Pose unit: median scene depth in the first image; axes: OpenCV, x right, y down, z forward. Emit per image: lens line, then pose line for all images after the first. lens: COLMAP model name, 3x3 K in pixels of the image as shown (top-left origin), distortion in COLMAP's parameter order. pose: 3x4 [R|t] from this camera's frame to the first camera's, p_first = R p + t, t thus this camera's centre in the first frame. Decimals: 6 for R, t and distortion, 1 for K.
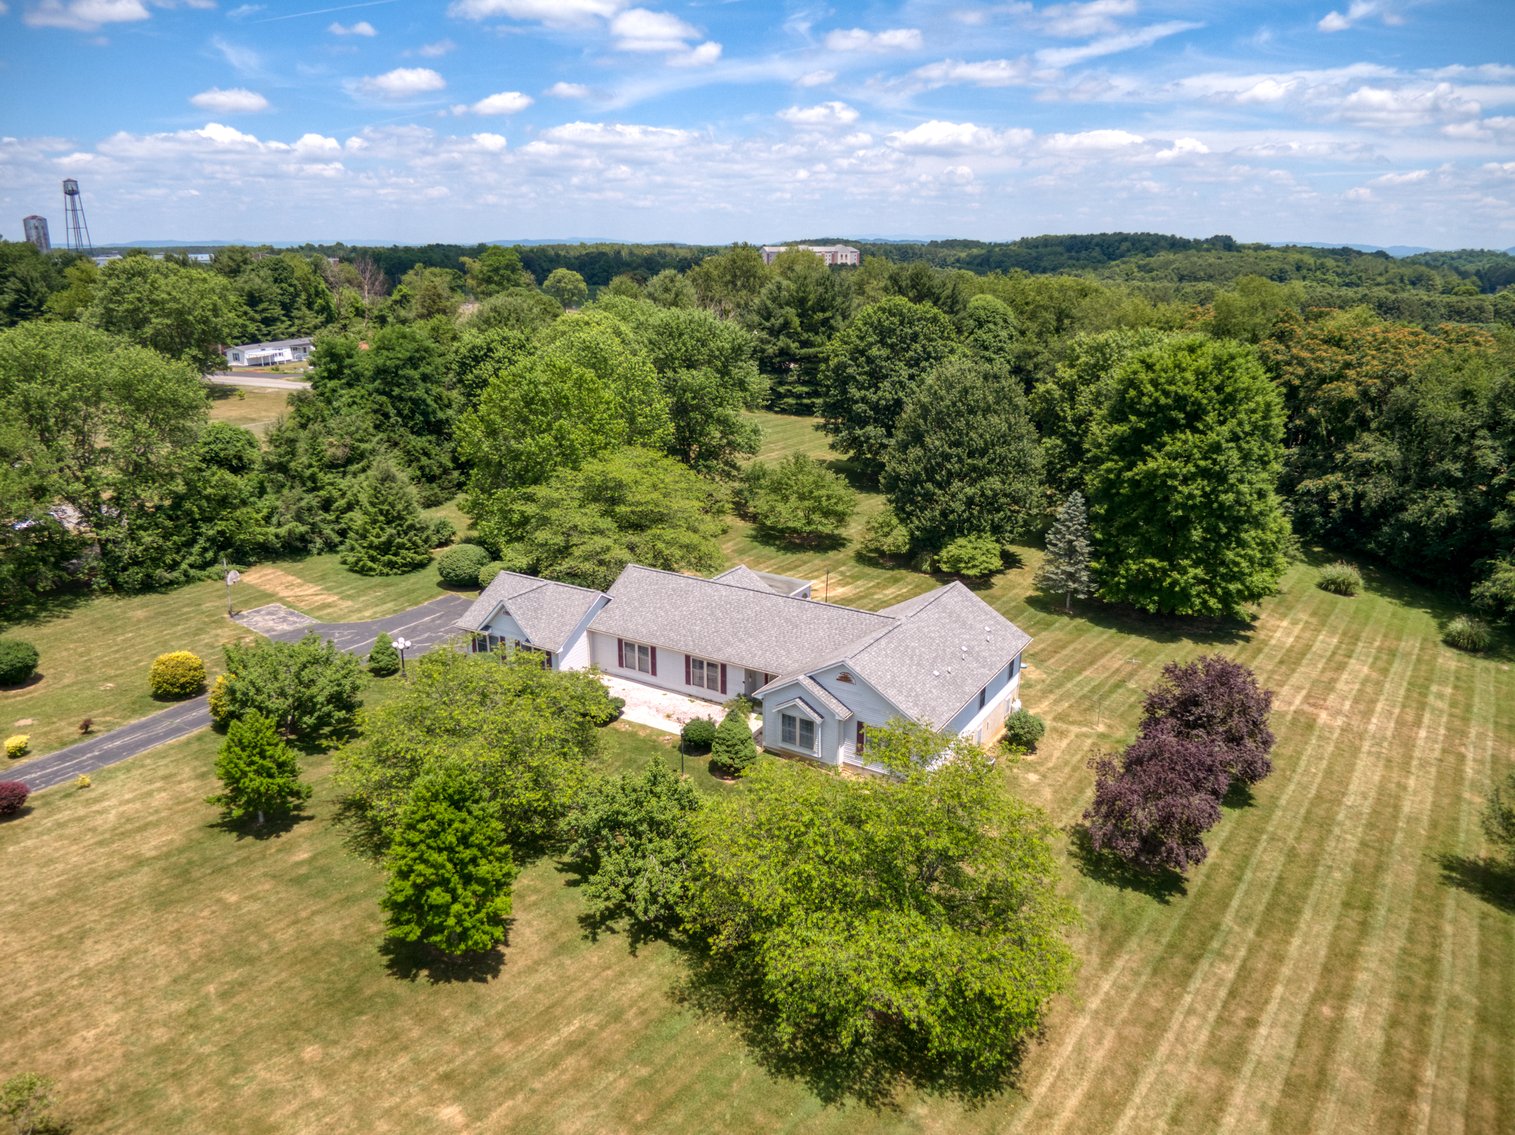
lens RADIAL K [[1046.7, 0, 749.8], [0, 1046.7, 584.5], [0, 0, 1]] dist [-0.001721, -0.067828]
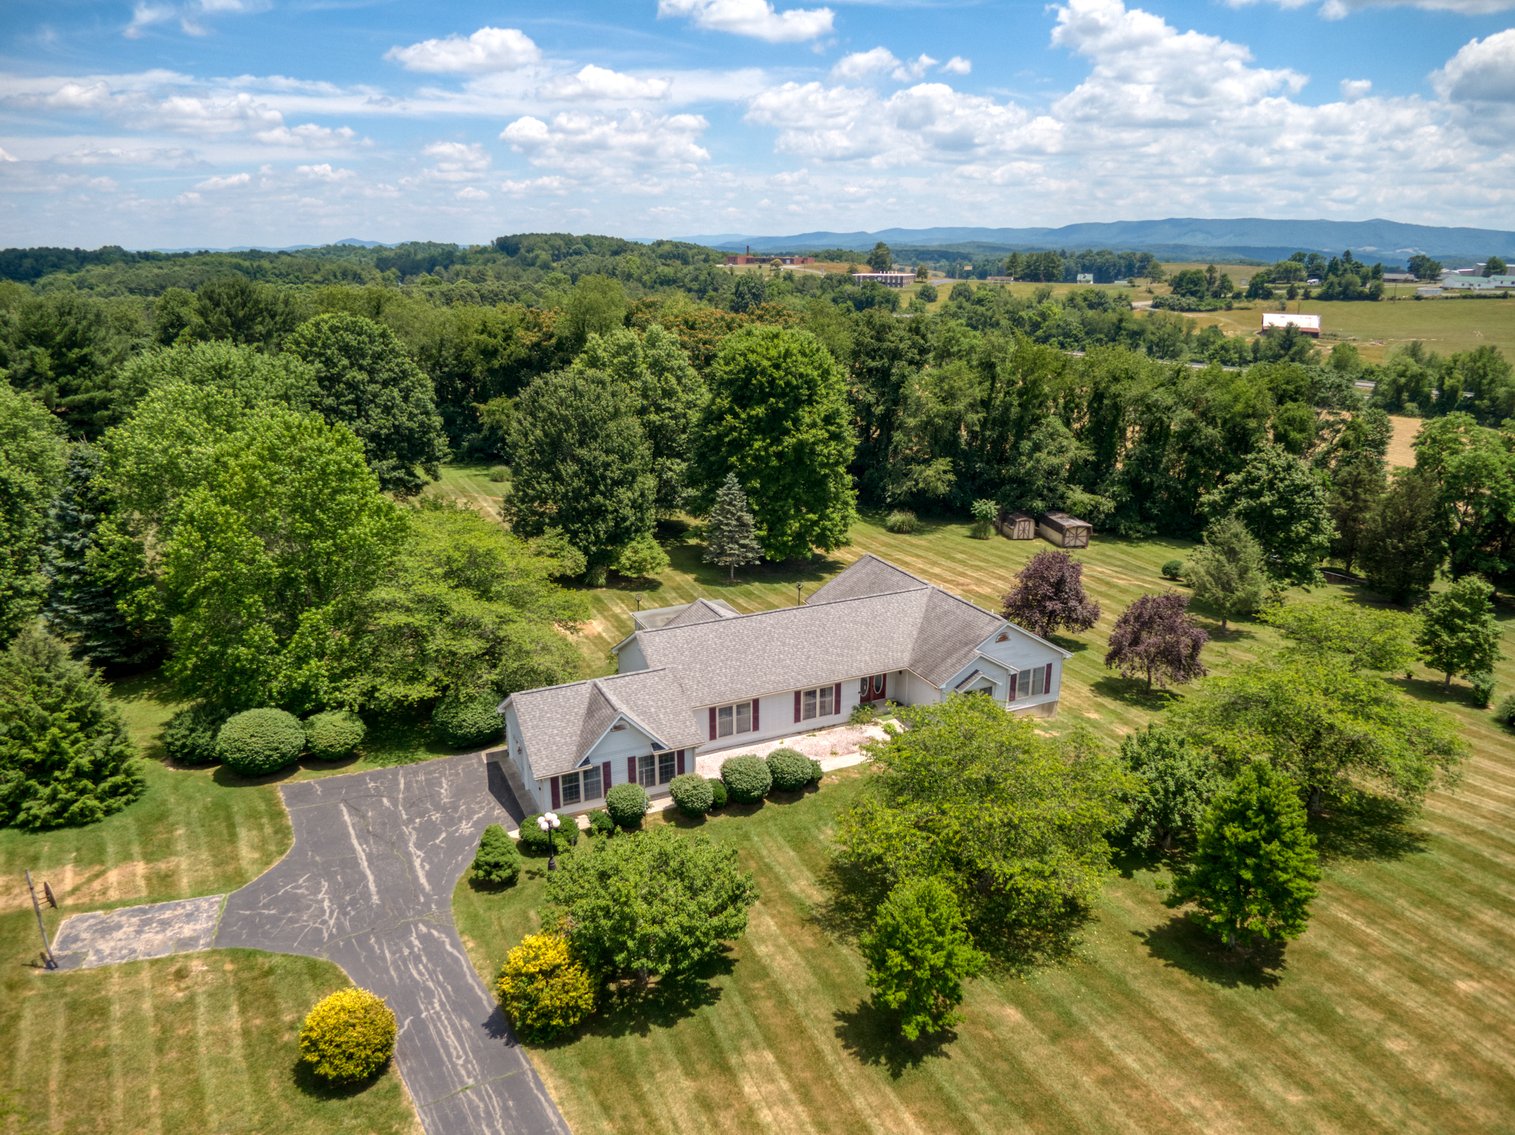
lens RADIAL K [[1046.7, 0, 759.0], [0, 1046.7, 575.9], [0, 0, 1]] dist [-0.001721, -0.067828]
pose [[0.551643, -0.257396, 0.793371, -0.527605], [0.267393, 0.955564, 0.124095, -0.104112], [-0.790058, 0.143685, 0.595955, 0.299332]]
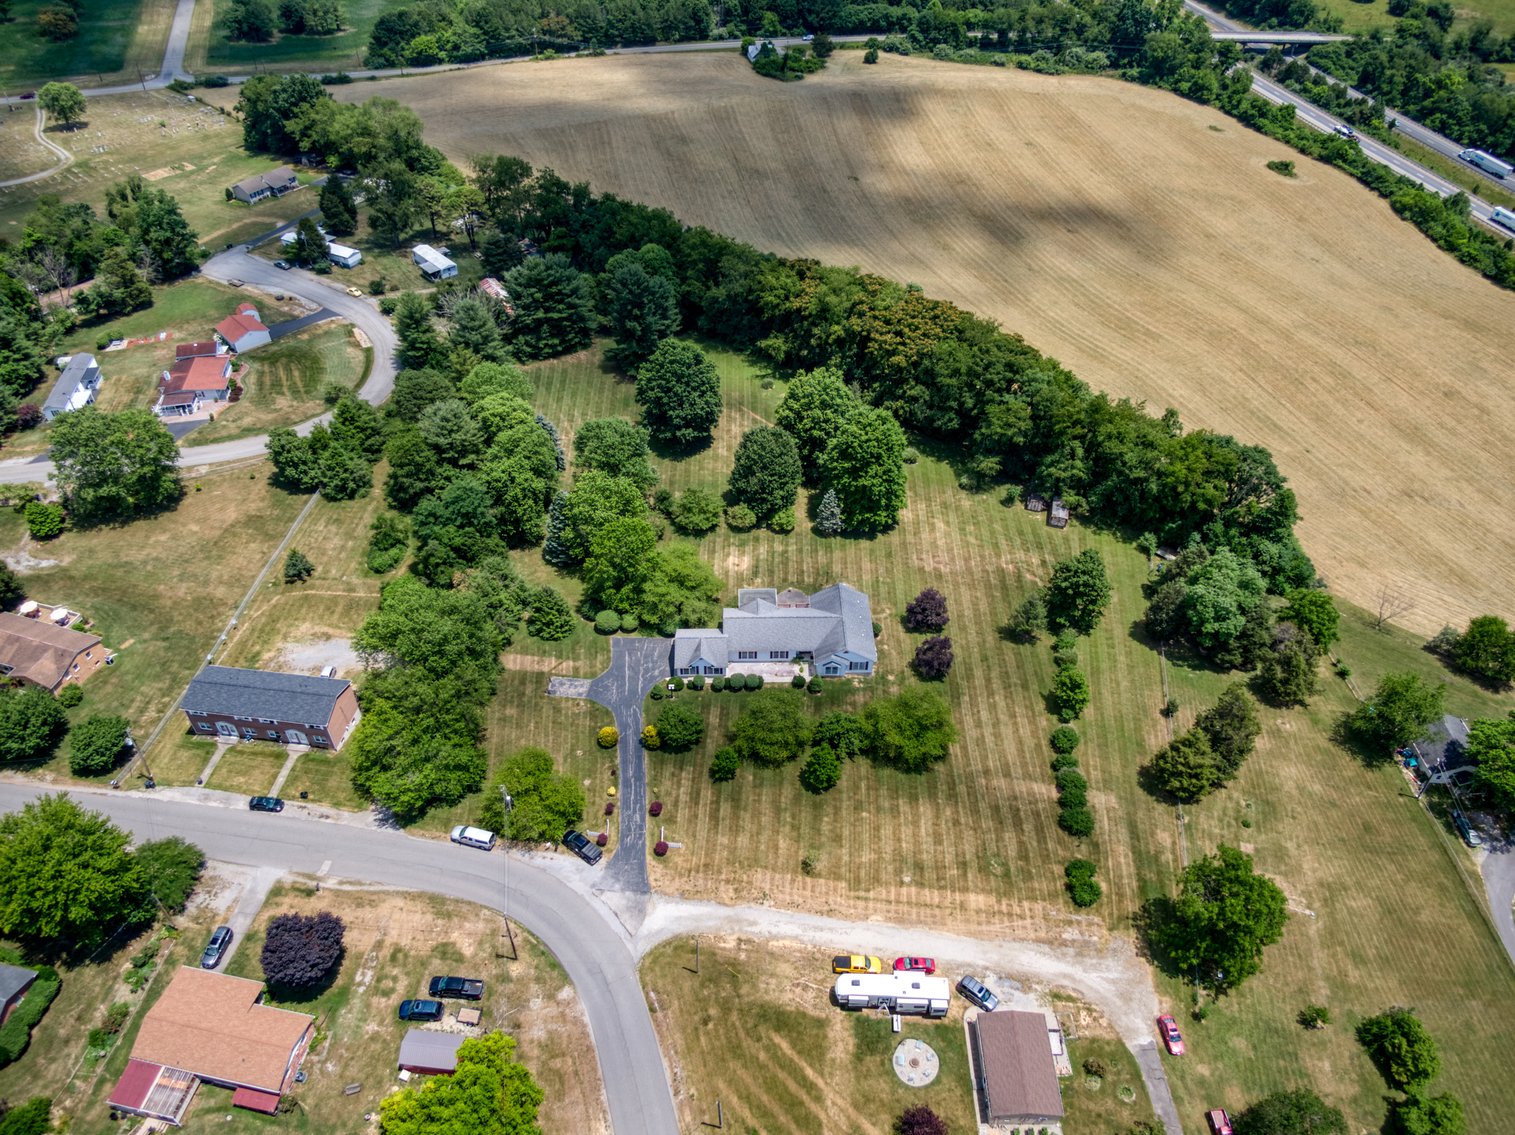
lens RADIAL K [[1046.7, 0, 754.3], [0, 1046.7, 574.1], [0, 0, 1]] dist [-0.001721, -0.067828]
pose [[0.843615, -0.359909, 0.398472, -0.740656], [0.168712, 0.882191, 0.439631, -0.878004], [-0.509755, -0.303652, 0.804951, -0.747733]]
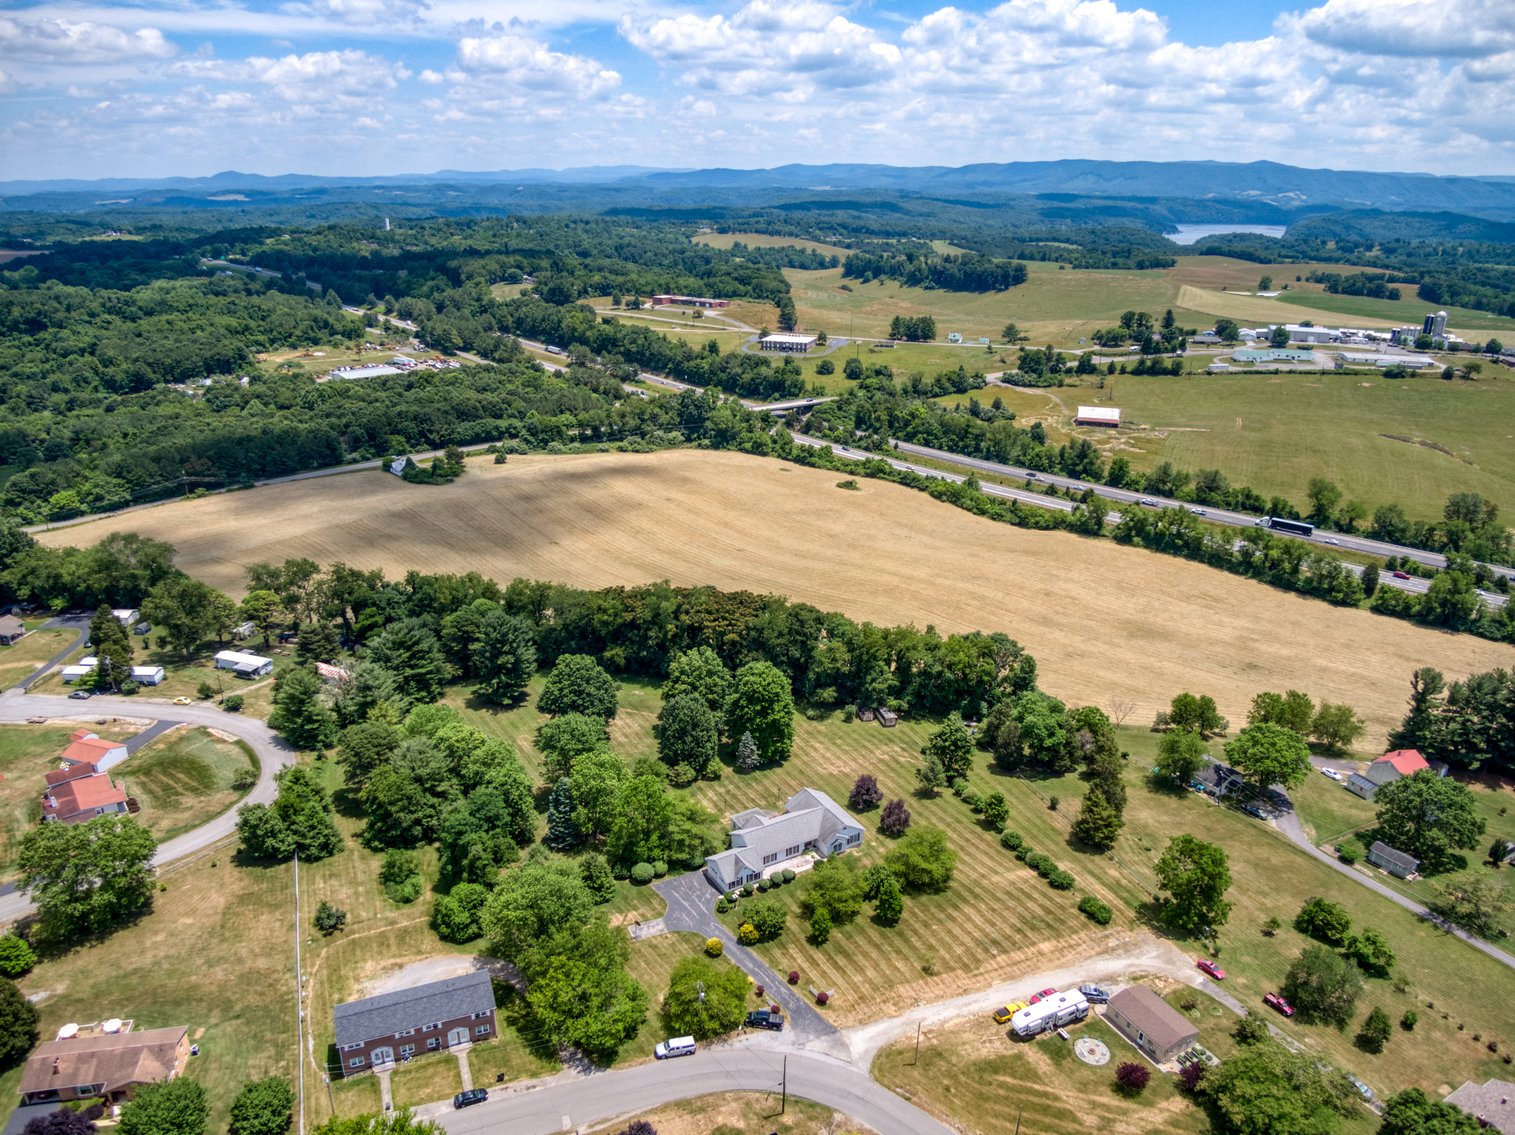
lens RADIAL K [[1046.7, 0, 756.3], [0, 1046.7, 558.7], [0, 0, 1]] dist [-0.001721, -0.067828]
pose [[0.475873, -0.302866, 0.825722, -1.703133], [0.271278, 0.943609, 0.189765, -0.966164], [-0.836632, 0.133696, 0.531199, -0.535151]]
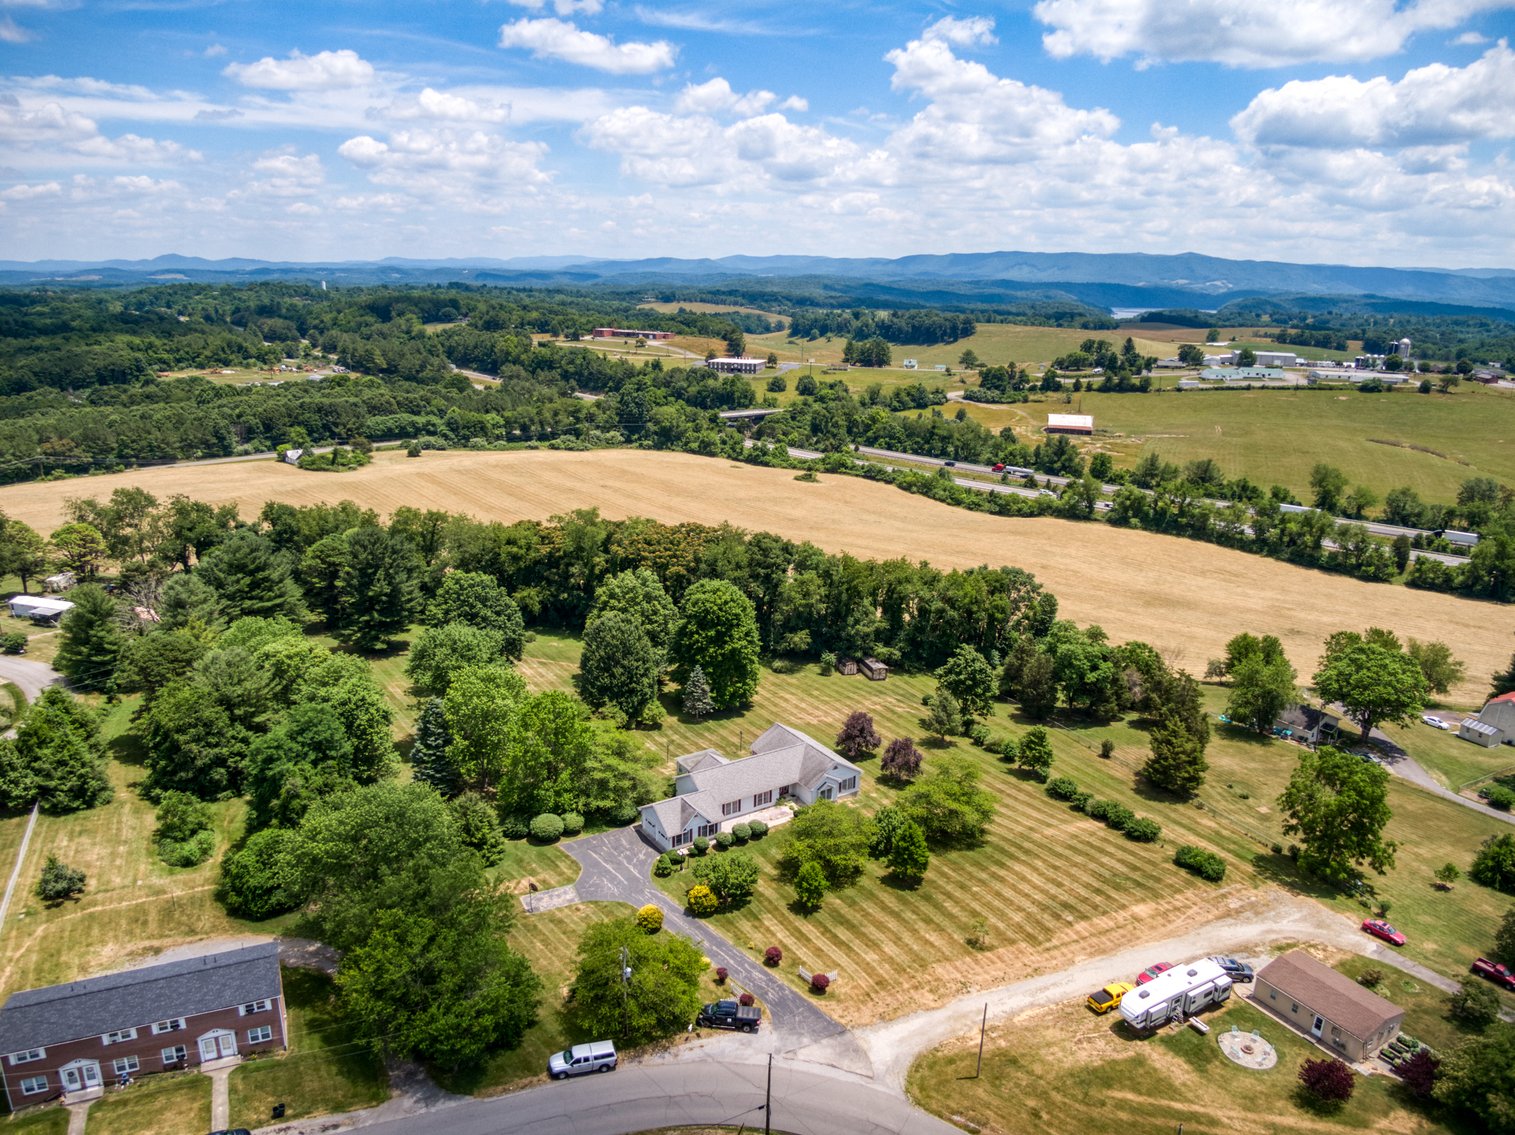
lens RADIAL K [[1046.7, 0, 755.2], [0, 1046.7, 567.5], [0, 0, 1]] dist [-0.001721, -0.067828]
pose [[0.431015, -0.243937, 0.868747, -1.305392], [0.267923, 0.953945, 0.134934, -0.486284], [-0.861652, 0.174599, 0.476521, -0.136680]]
